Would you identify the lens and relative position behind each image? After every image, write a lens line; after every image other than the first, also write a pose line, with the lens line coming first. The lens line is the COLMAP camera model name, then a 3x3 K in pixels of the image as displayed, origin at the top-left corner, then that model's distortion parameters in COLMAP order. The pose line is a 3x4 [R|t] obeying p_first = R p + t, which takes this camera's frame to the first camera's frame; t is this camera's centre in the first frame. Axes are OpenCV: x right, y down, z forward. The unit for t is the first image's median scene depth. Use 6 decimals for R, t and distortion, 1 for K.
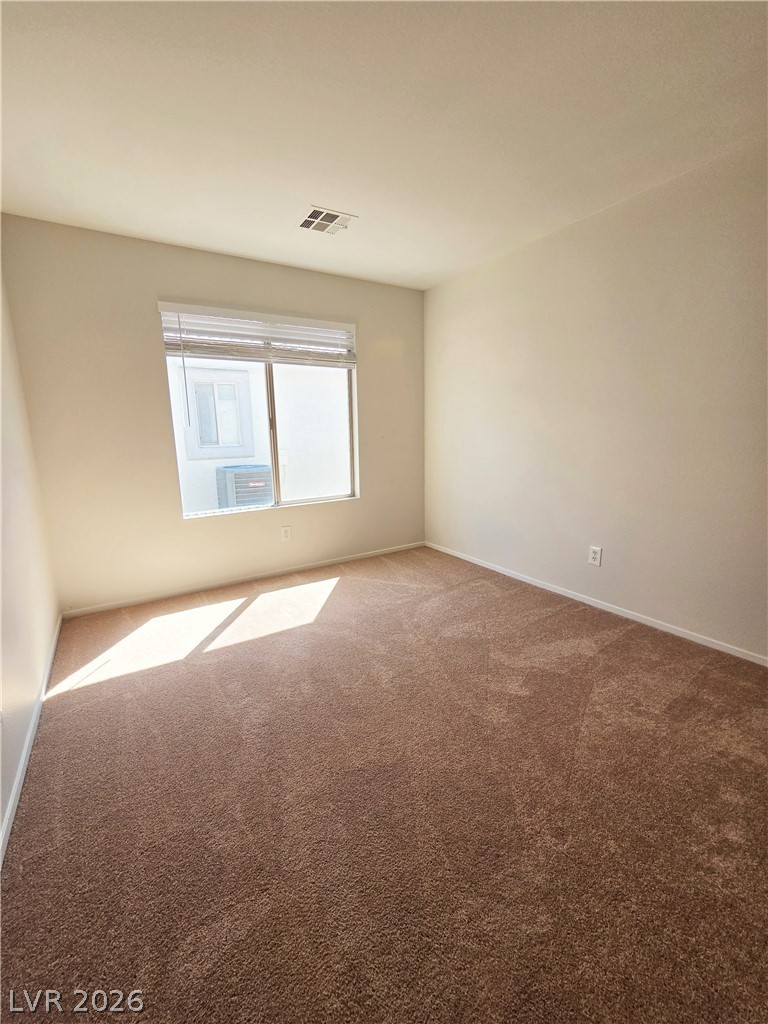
lens RADIAL K [[418.5, 0, 377.9], [0, 418.5, 508.4], [0, 0, 1]] dist [-0.005604, 0.003634]
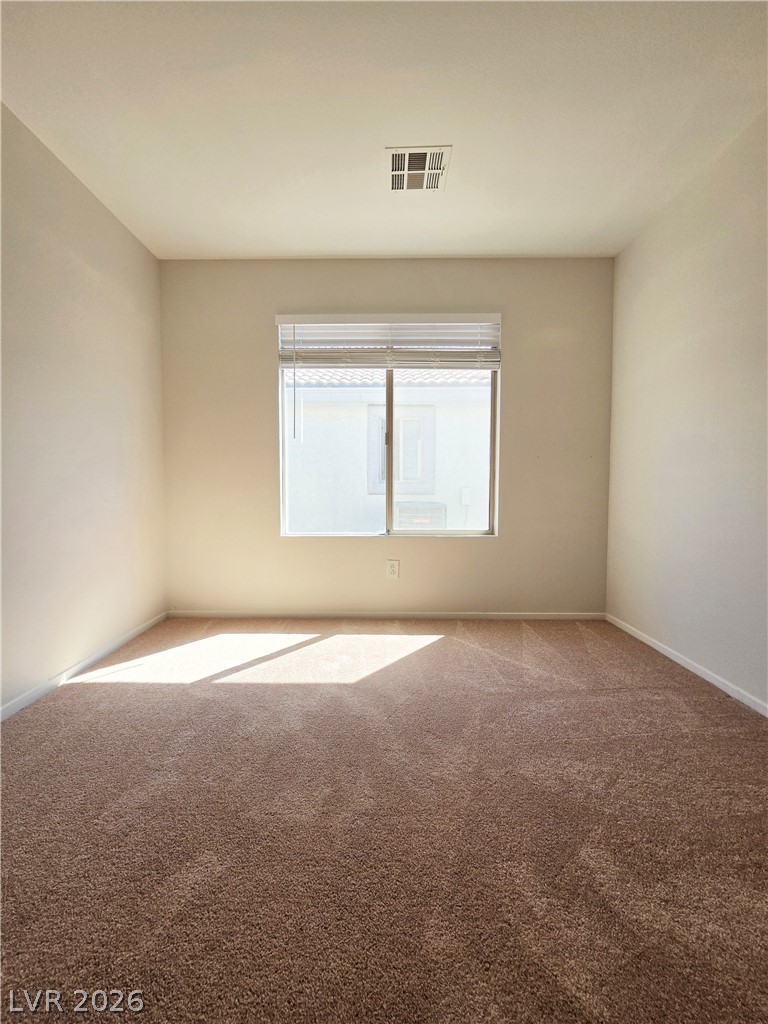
lens RADIAL K [[418.5, 0, 390.0], [0, 418.5, 512.0], [0, 0, 1]] dist [-0.005604, 0.003634]
pose [[0.842573, 0.047950, -0.536443, 0.232118], [-0.118062, 0.988247, -0.097101, 0.033225], [0.525483, 0.145148, 0.838332, 0.318808]]
